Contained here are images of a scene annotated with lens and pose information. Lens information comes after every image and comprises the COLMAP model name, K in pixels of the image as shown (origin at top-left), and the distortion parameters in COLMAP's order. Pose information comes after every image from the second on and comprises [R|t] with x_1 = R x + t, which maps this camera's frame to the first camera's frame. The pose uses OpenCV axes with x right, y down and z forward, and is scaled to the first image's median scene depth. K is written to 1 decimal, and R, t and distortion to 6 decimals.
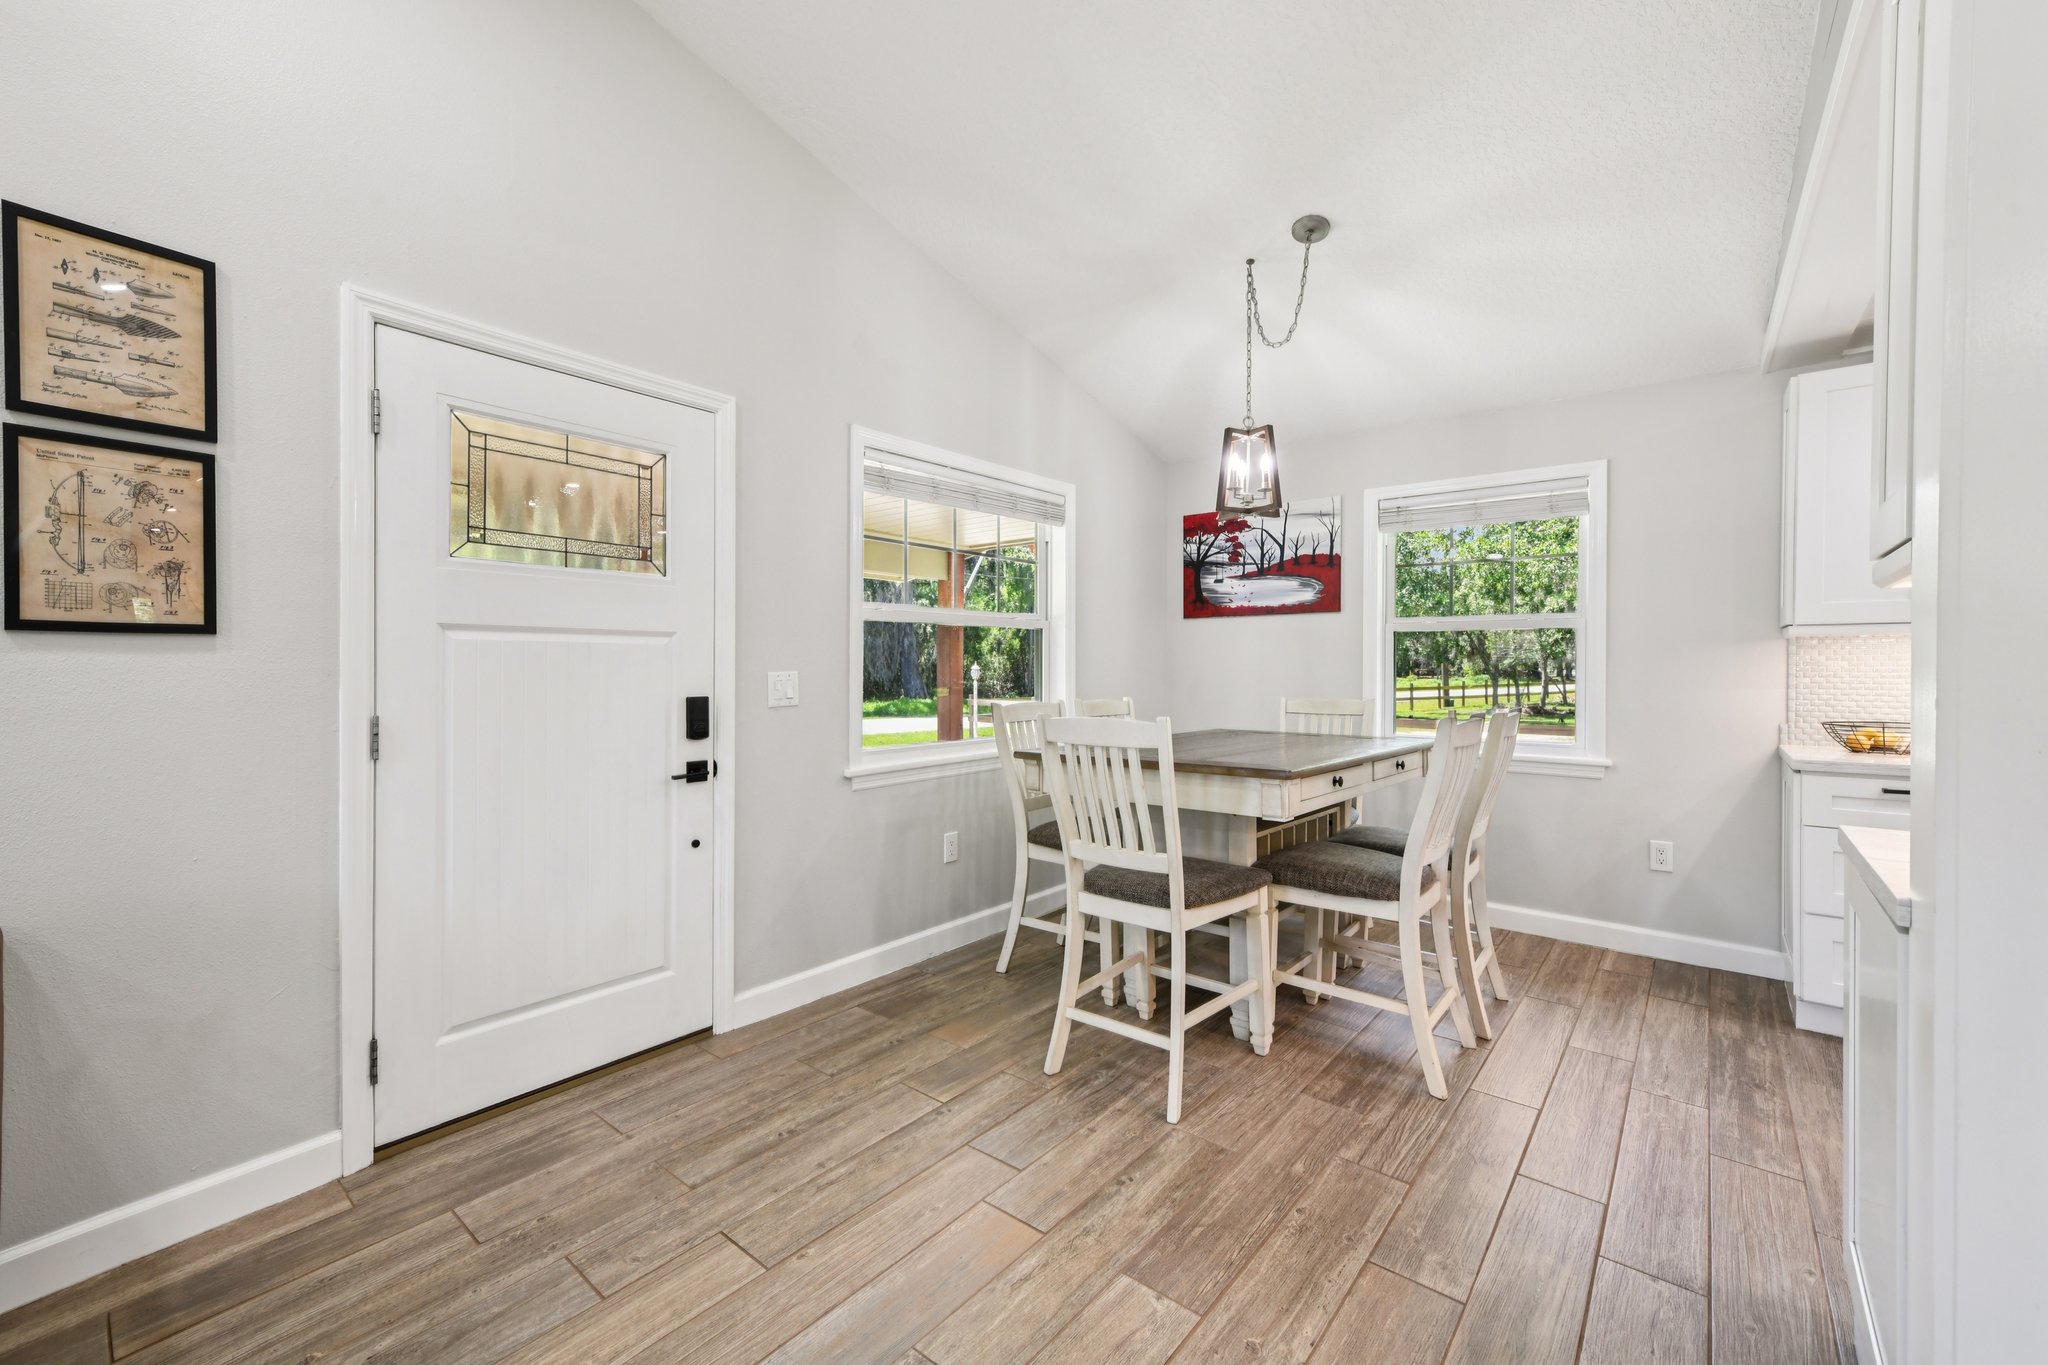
lens RADIAL K [[826.4, 0, 1049.3], [0, 826.4, 654.0], [0, 0, 1]] dist [0.000000, -0.000203]
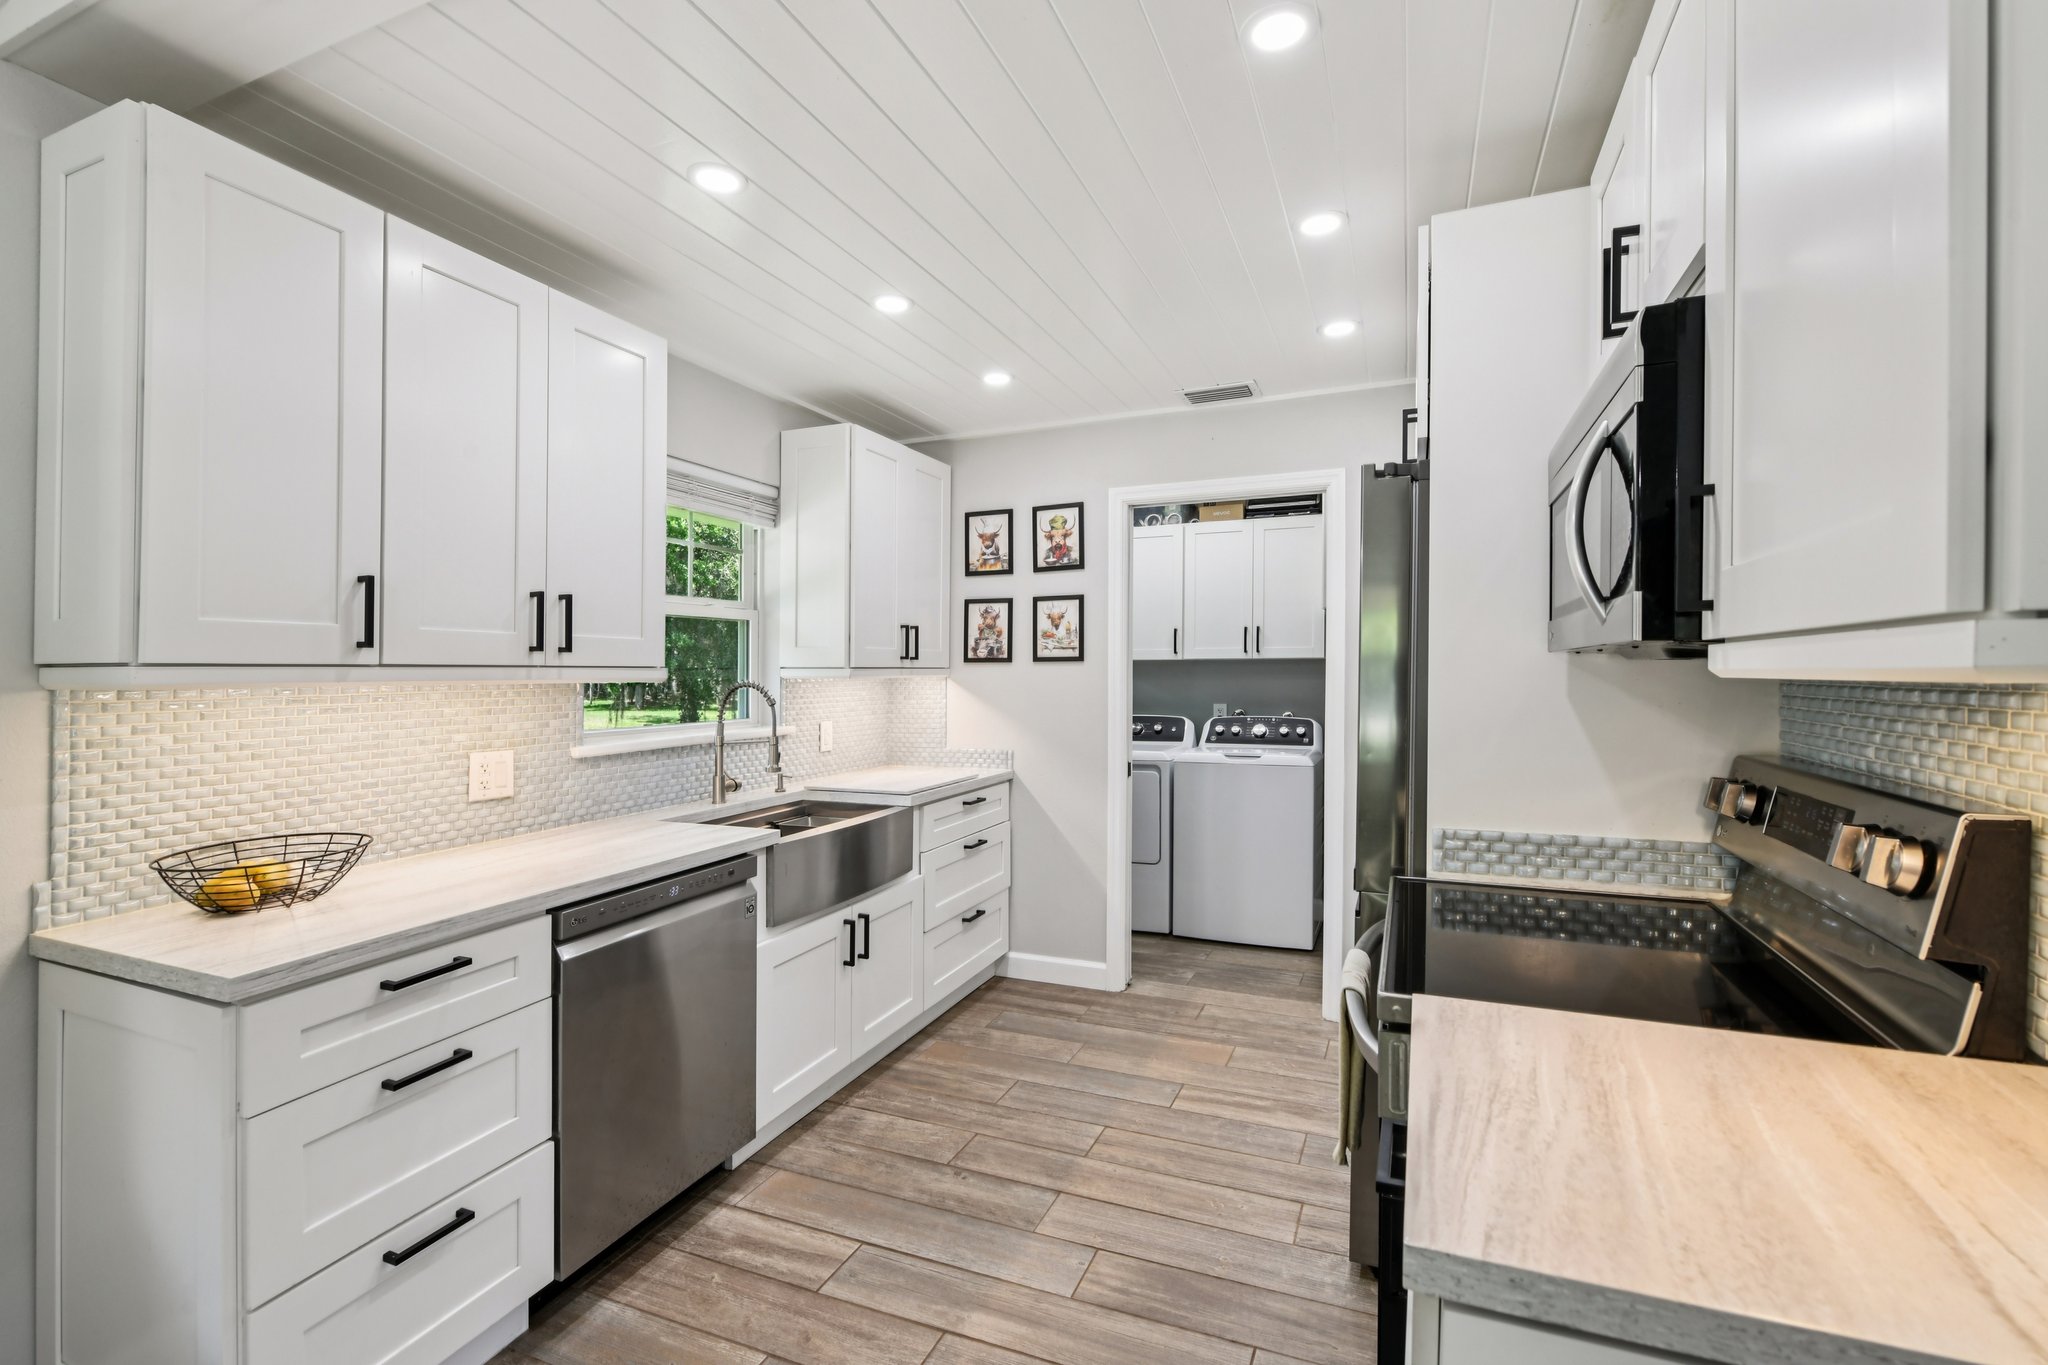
lens RADIAL K [[890.5, 0, 1025.8], [0, 890.5, 691.0], [0, 0, 1]] dist [0.012402, -0.000771]
pose [[-0.251317, -0.021421, 0.967668, 0.329276], [-0.009755, 0.999760, 0.019598, -0.037965], [-0.967856, -0.004514, -0.251466, 0.702572]]
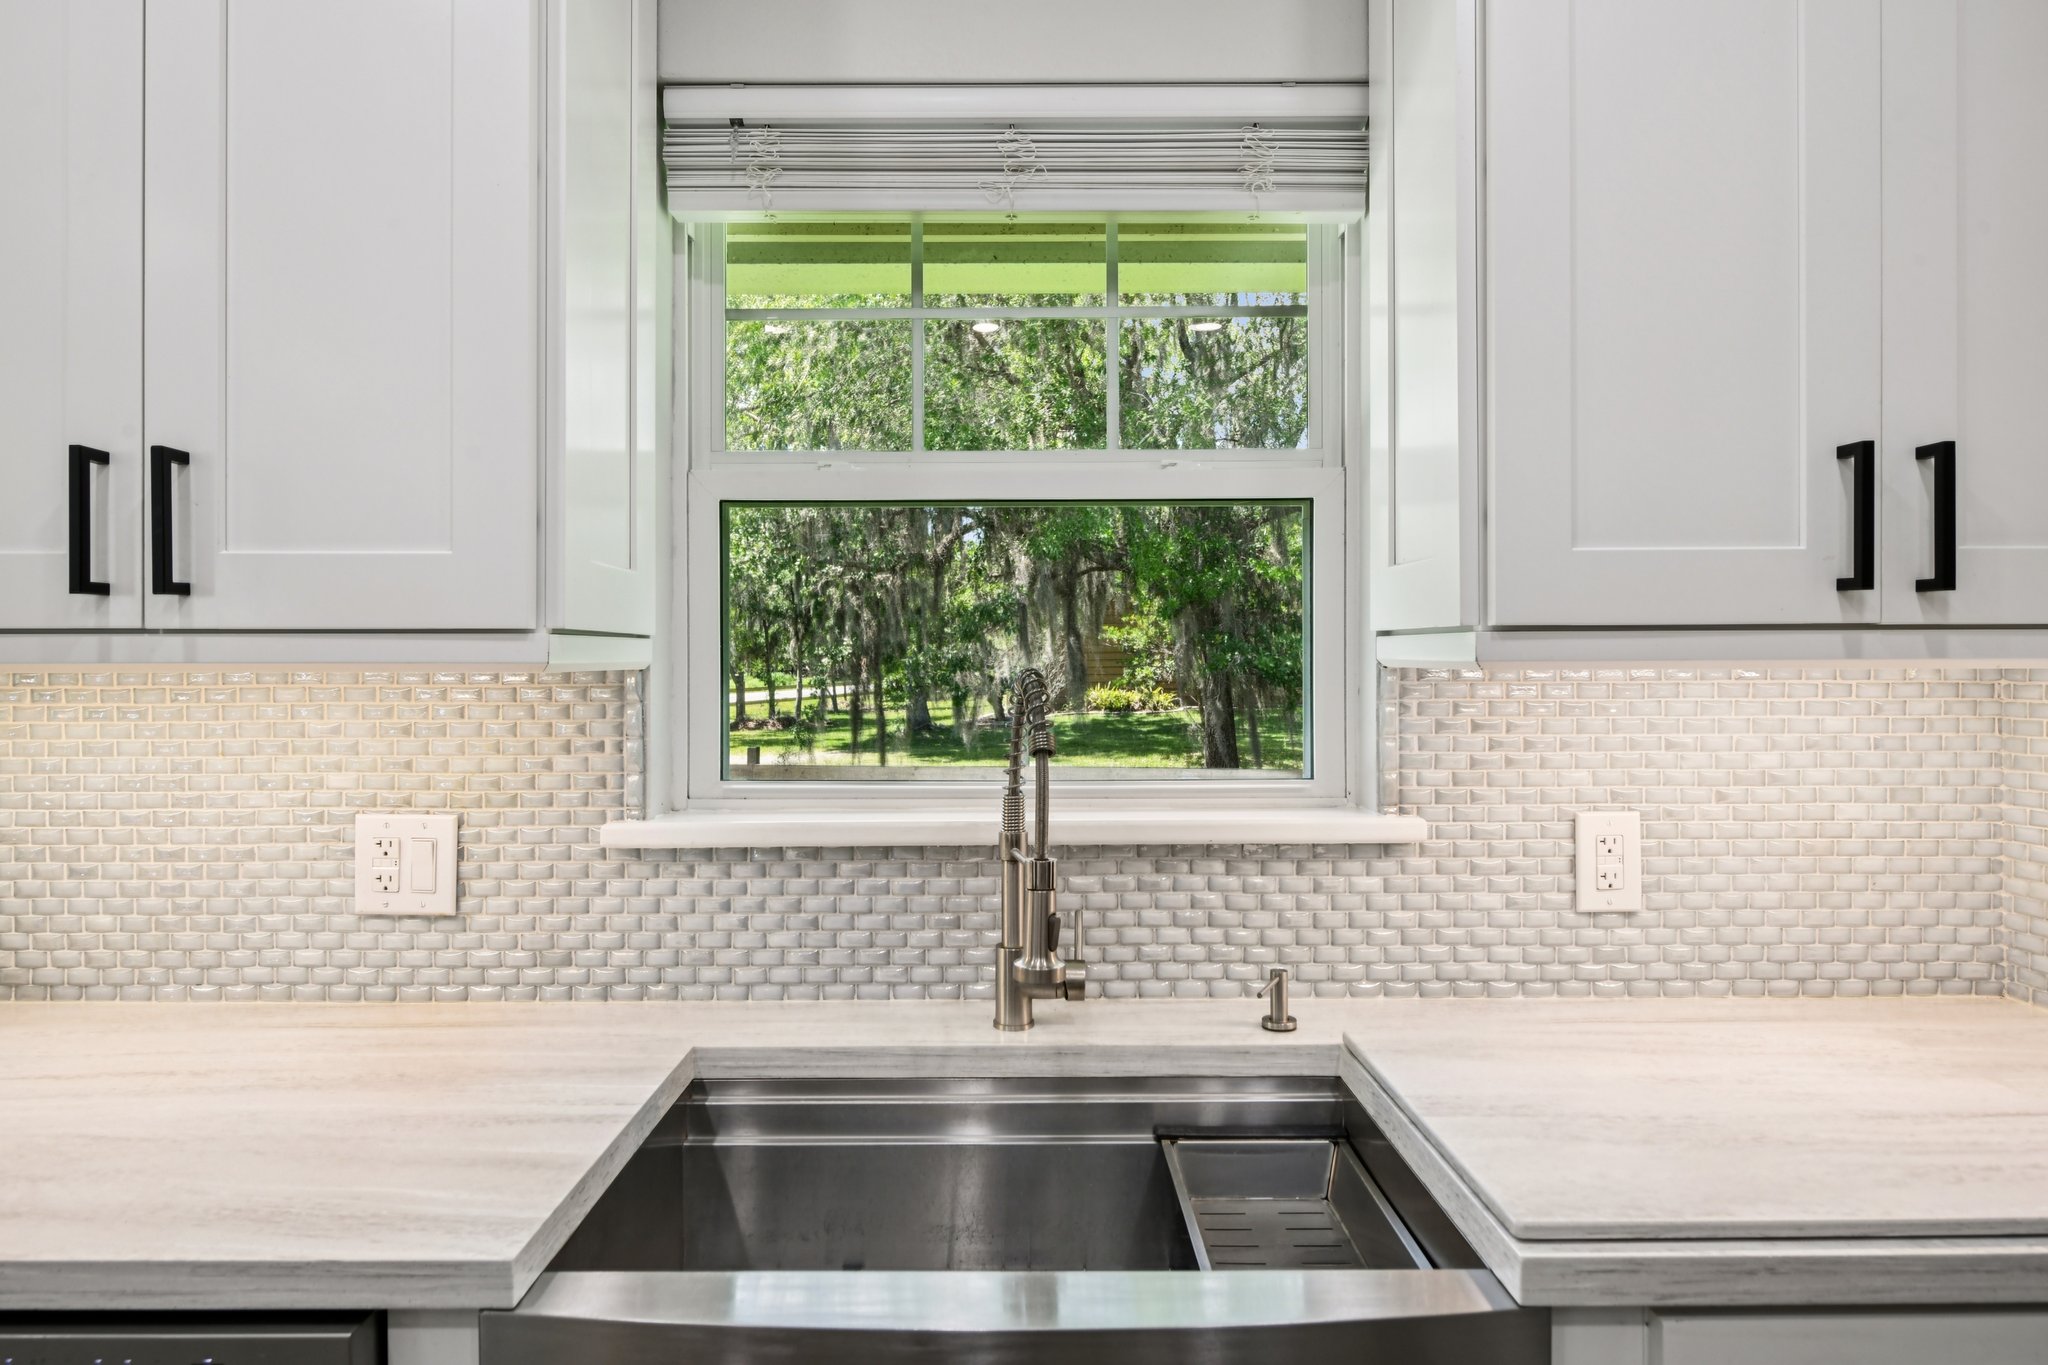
lens RADIAL K [[1166.2, 0, 989.6], [0, 1166.2, 655.3], [0, 0, 1]] dist [-0.000260, -0.000791]
pose [[0.798466, -0.000893, 0.602040, 1.183253], [-0.005848, 0.999940, 0.009240, -0.036788], [-0.602012, -0.010898, 0.798413, 0.398423]]
